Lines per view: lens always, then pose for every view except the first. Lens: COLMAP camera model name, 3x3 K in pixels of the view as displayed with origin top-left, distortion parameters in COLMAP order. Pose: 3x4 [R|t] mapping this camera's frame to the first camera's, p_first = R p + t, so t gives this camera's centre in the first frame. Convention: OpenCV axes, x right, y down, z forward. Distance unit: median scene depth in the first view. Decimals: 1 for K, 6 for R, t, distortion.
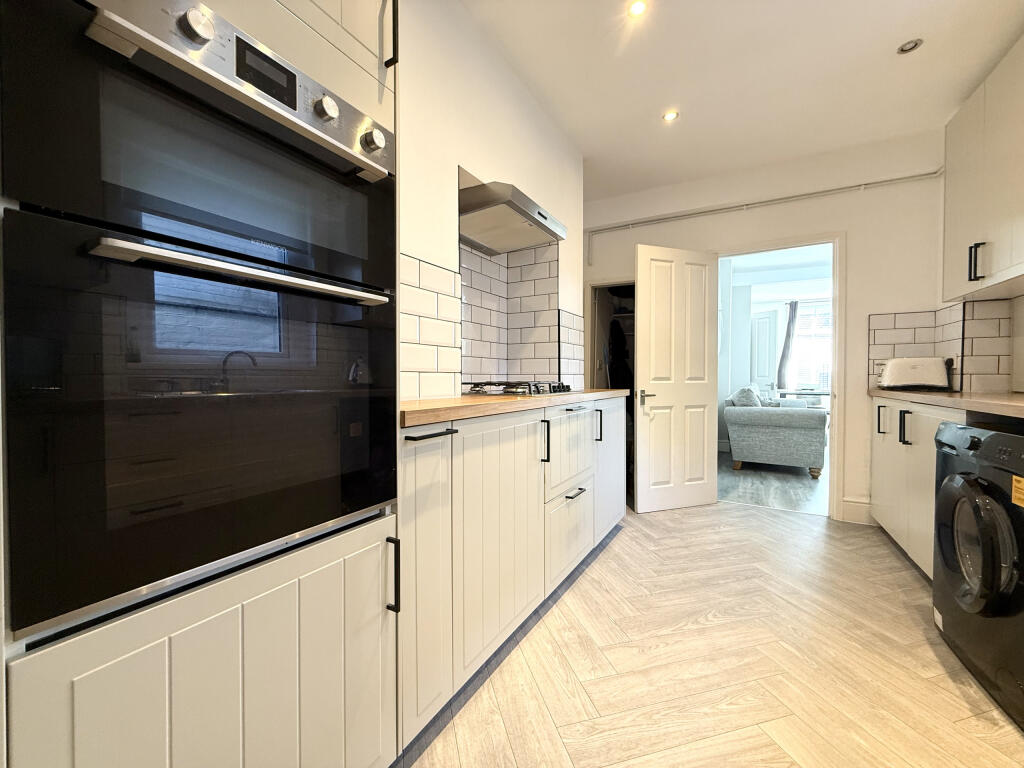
lens RADIAL K [[407.3, 0, 508.8], [0, 407.3, 381.5], [0, 0, 1]] dist [-0.002897, 0.000531]
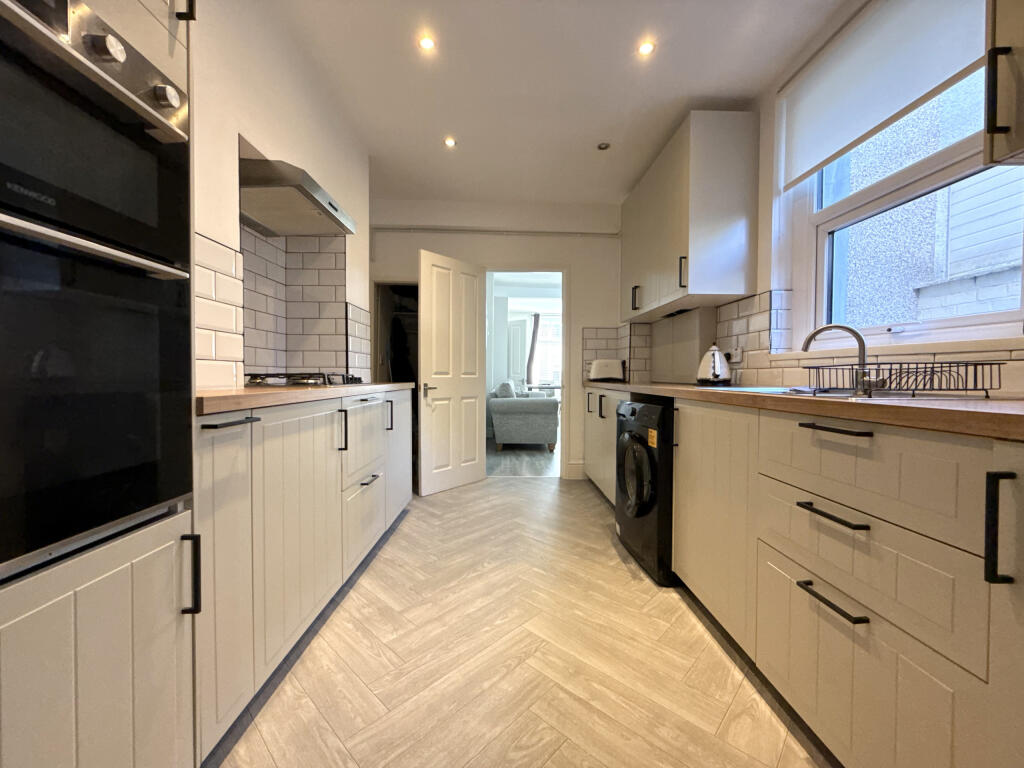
lens RADIAL K [[407.3, 0, 513.7], [0, 407.3, 383.5], [0, 0, 1]] dist [-0.002897, 0.000531]
pose [[0.849529, -0.008383, 0.527476, -0.079926], [0.004207, 0.999950, 0.009117, 0.020460], [-0.527526, -0.005526, 0.849521, -0.092169]]
